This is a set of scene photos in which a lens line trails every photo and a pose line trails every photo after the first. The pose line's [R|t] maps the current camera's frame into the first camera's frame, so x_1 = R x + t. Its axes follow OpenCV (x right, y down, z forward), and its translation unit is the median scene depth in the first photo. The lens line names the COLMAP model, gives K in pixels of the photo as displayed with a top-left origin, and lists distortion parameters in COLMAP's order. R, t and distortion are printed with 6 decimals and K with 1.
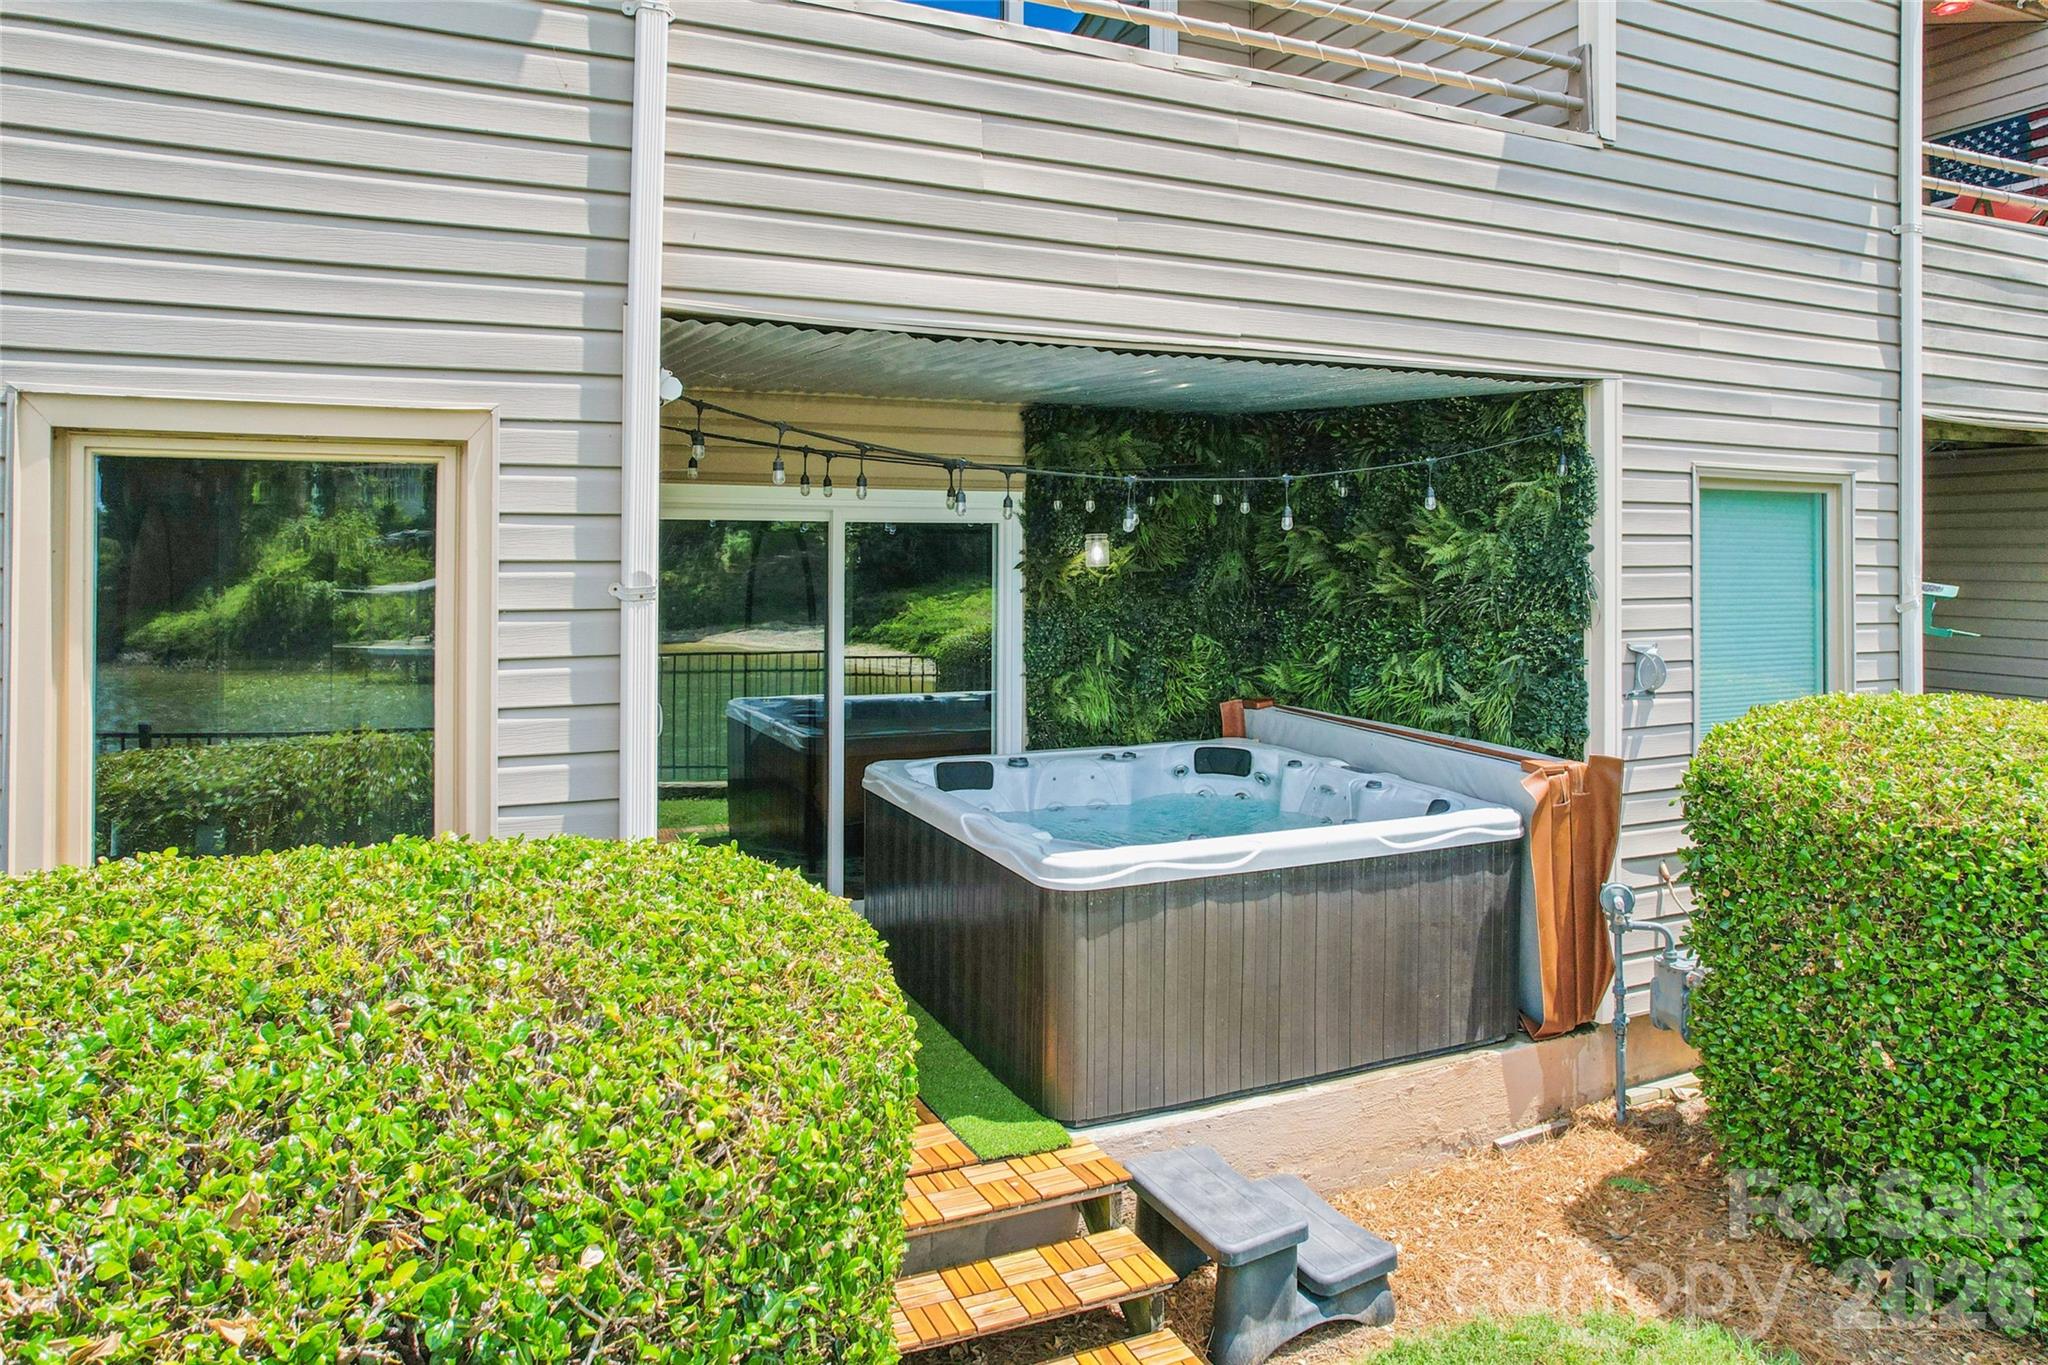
lens RADIAL K [[1368.1, 0, 1046.6], [0, 1368.1, 520.3], [0, 0, 1]] dist [-0.032190, -0.001427]
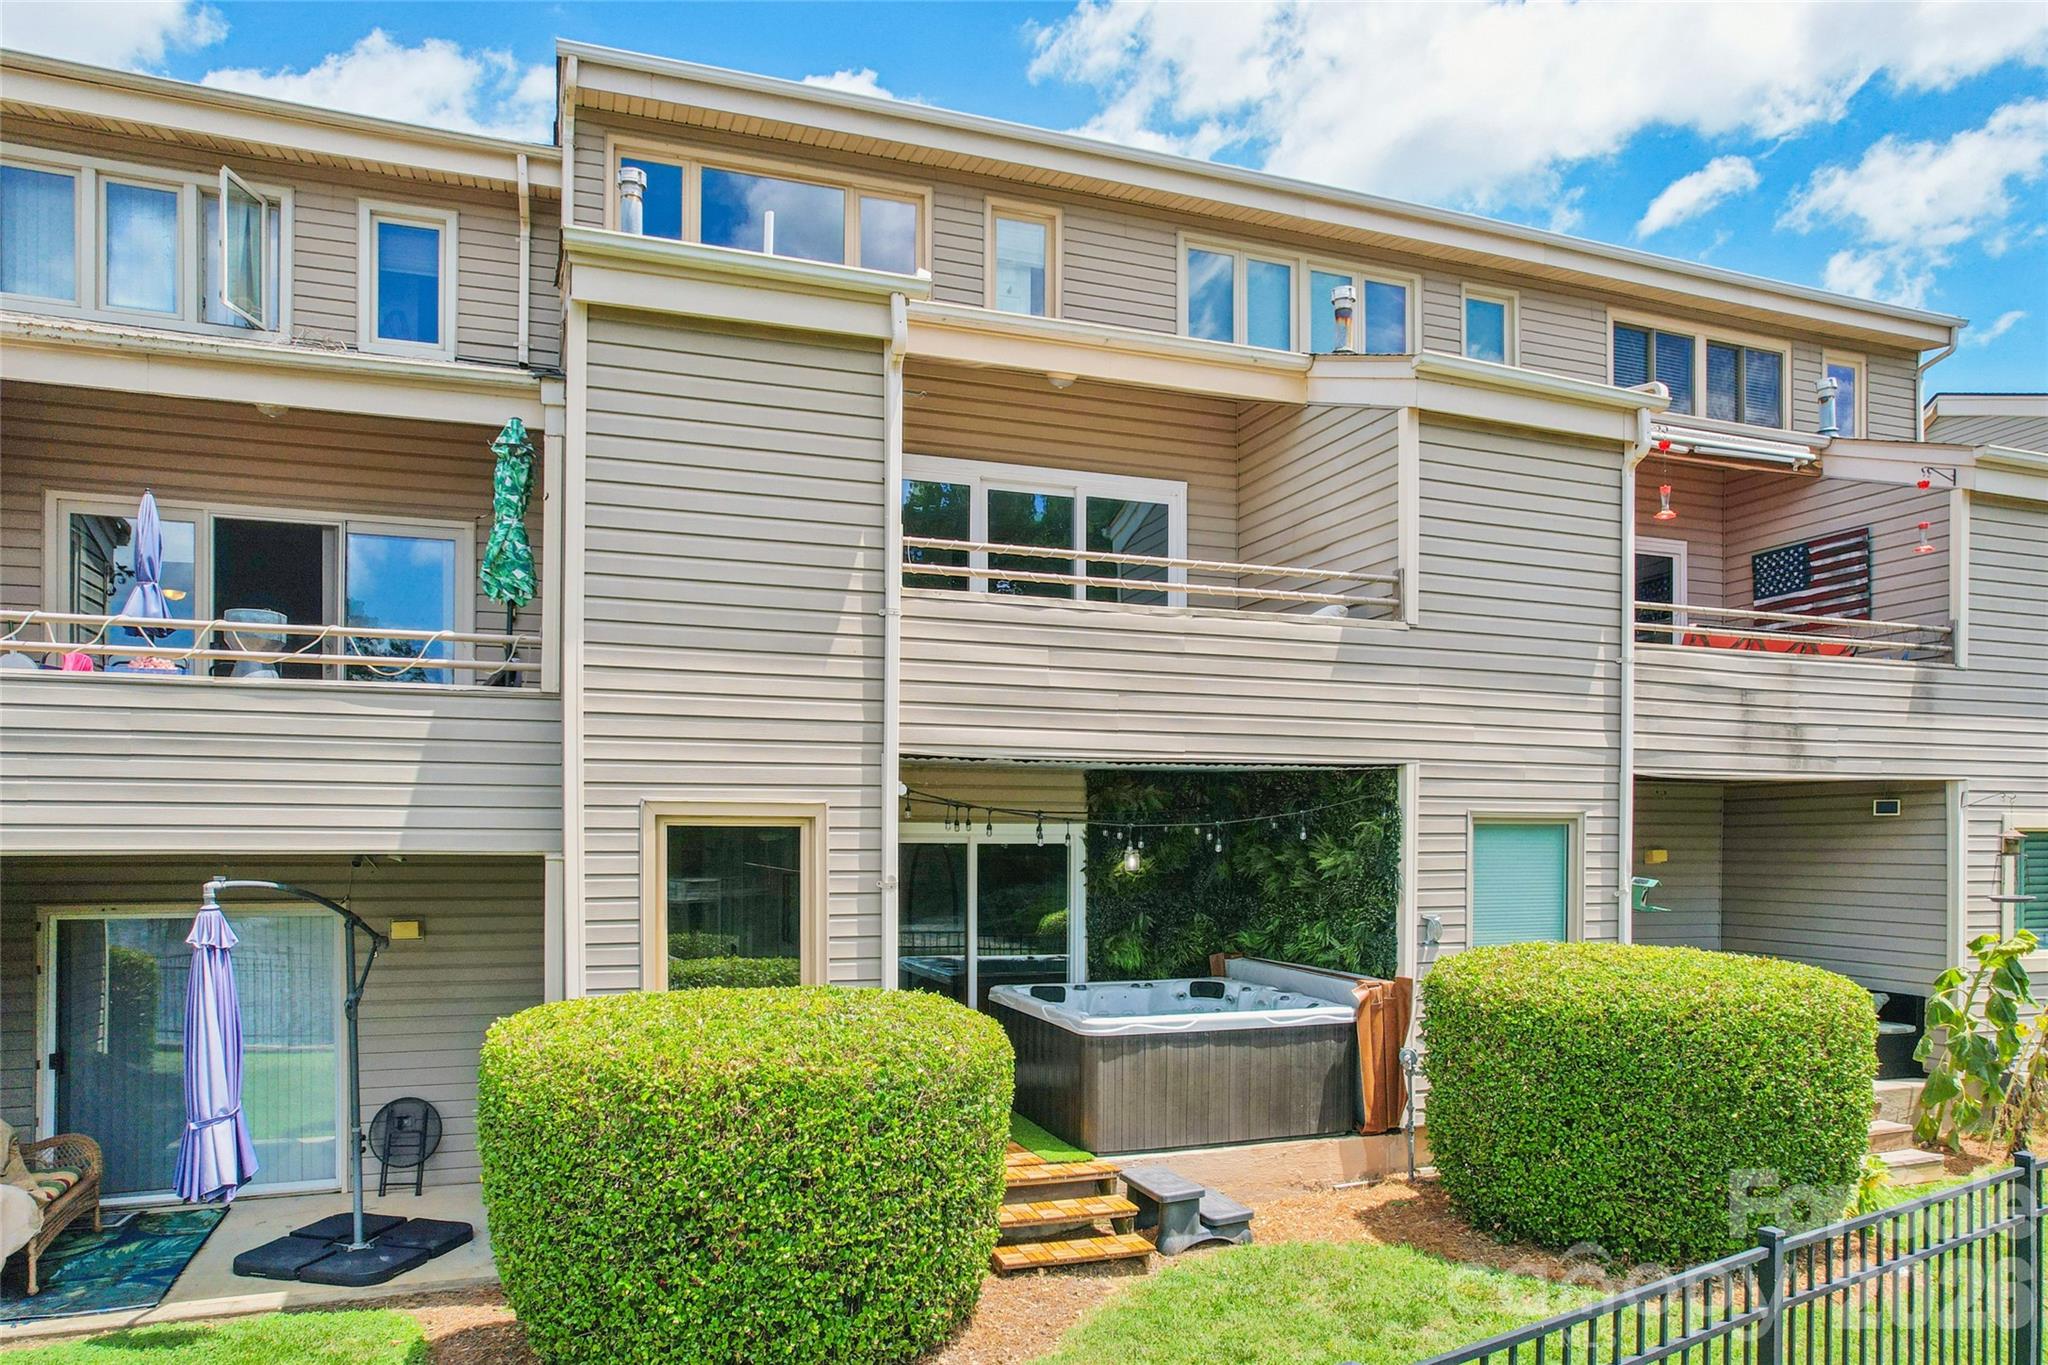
lens RADIAL K [[1375.4, 0, 1034.0], [0, 1375.4, 872.3], [0, 0, 1]] dist [-0.021967, 0.004449]
pose [[0.995430, -0.002023, -0.095477, 0.099899], [0.005775, 0.999221, 0.039042, -0.035663], [0.095323, -0.039415, 0.994666, -0.806002]]
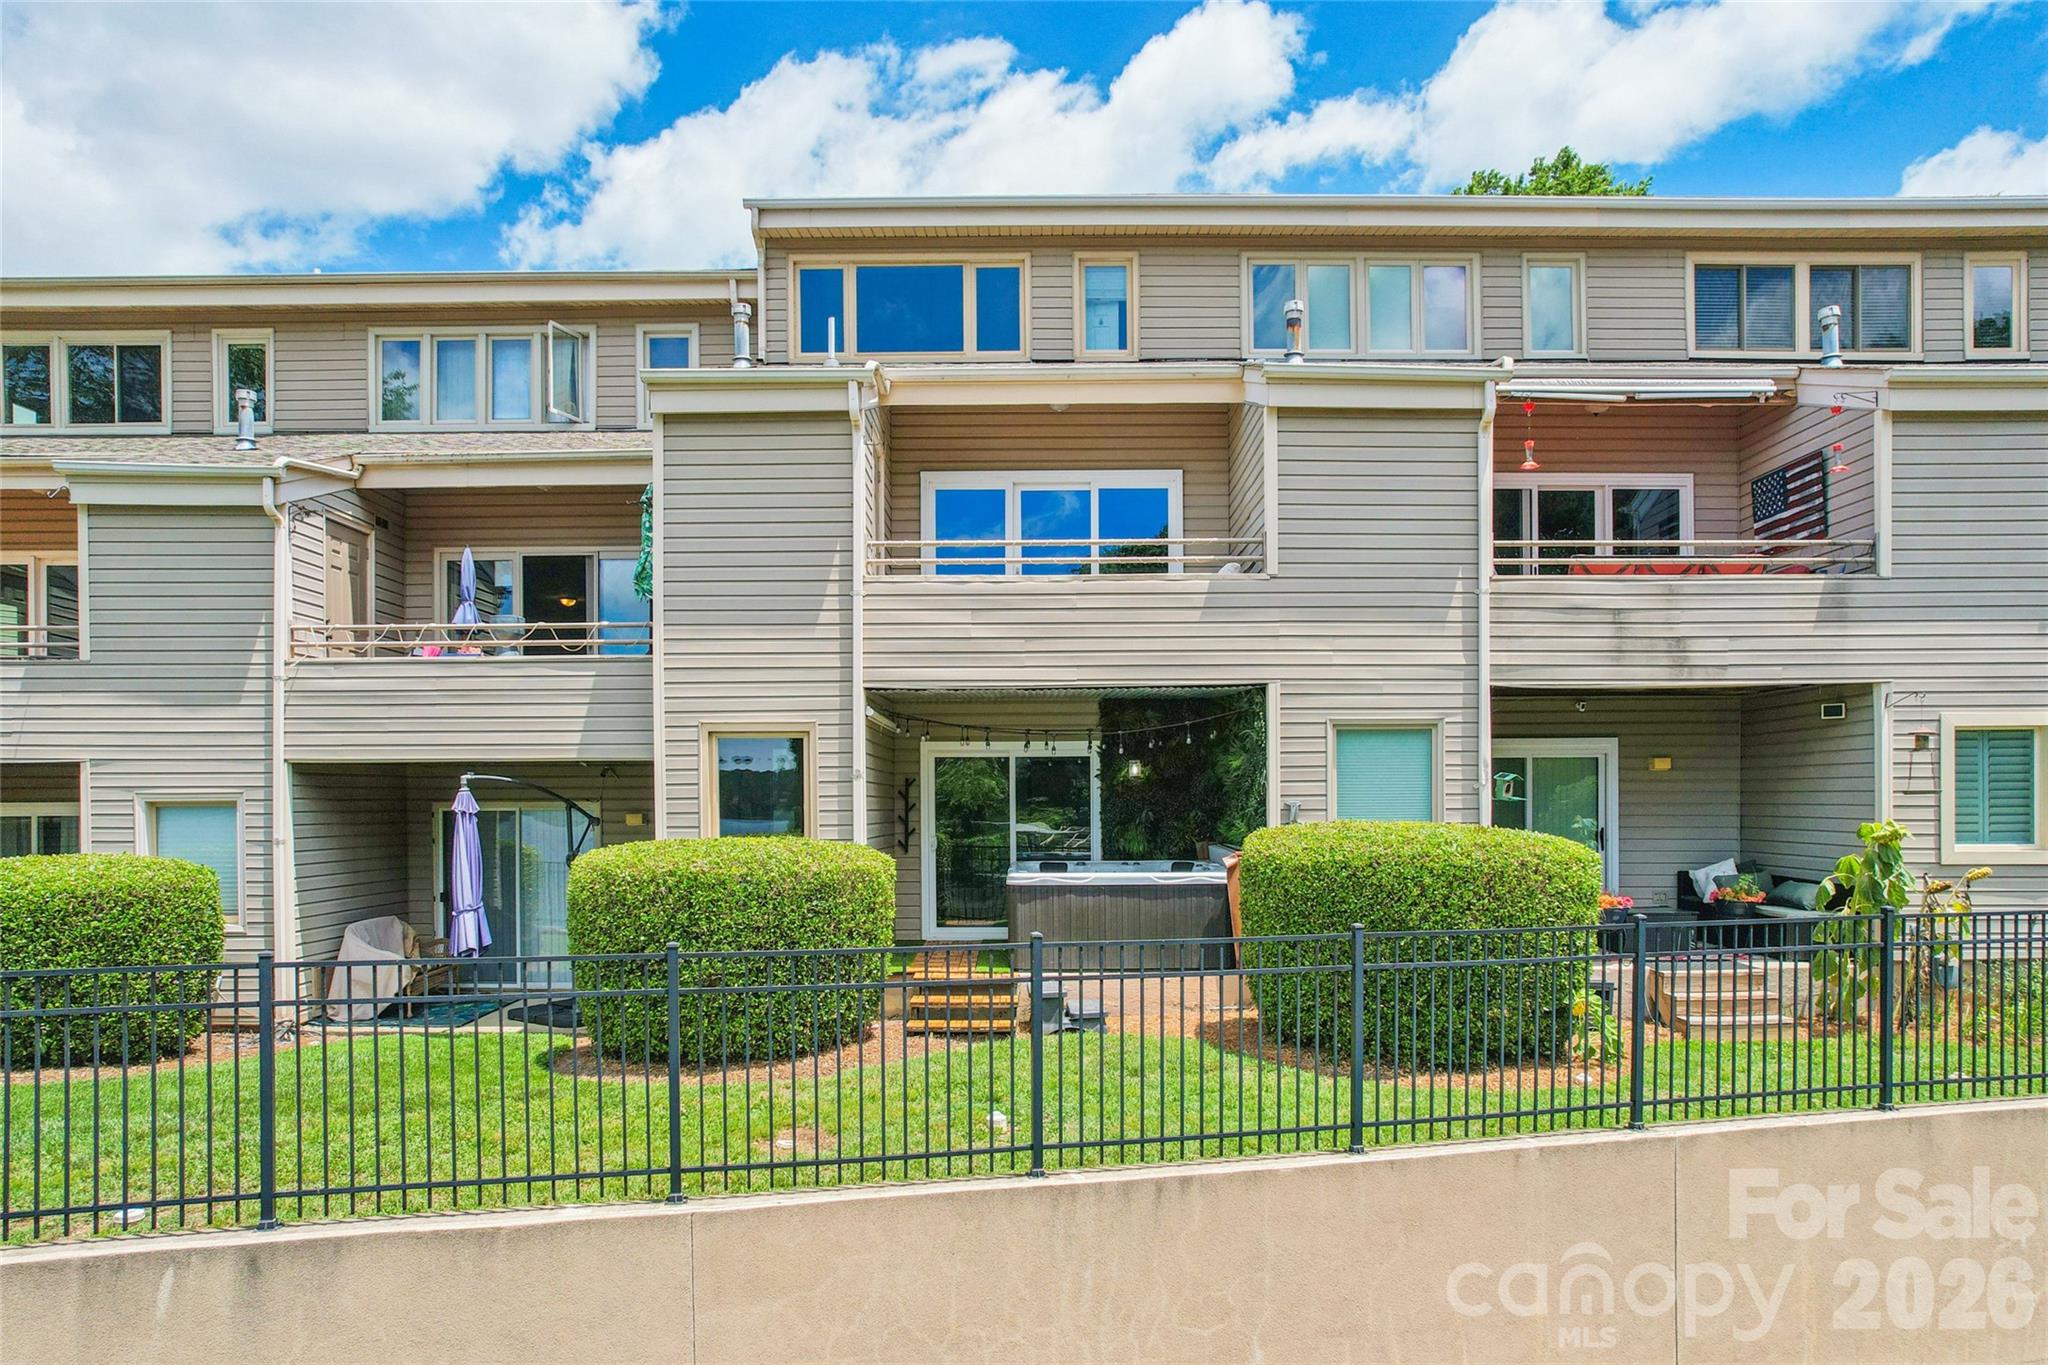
lens RADIAL K [[1368.6, 0, 1027.1], [0, 1368.6, 850.9], [0, 0, 1]] dist [-0.033314, 0.027064]
pose [[0.900467, 0.003641, -0.434908, 1.029878], [0.019498, 0.998622, 0.048730, 0.055786], [0.434486, -0.052360, 0.899155, -1.224226]]
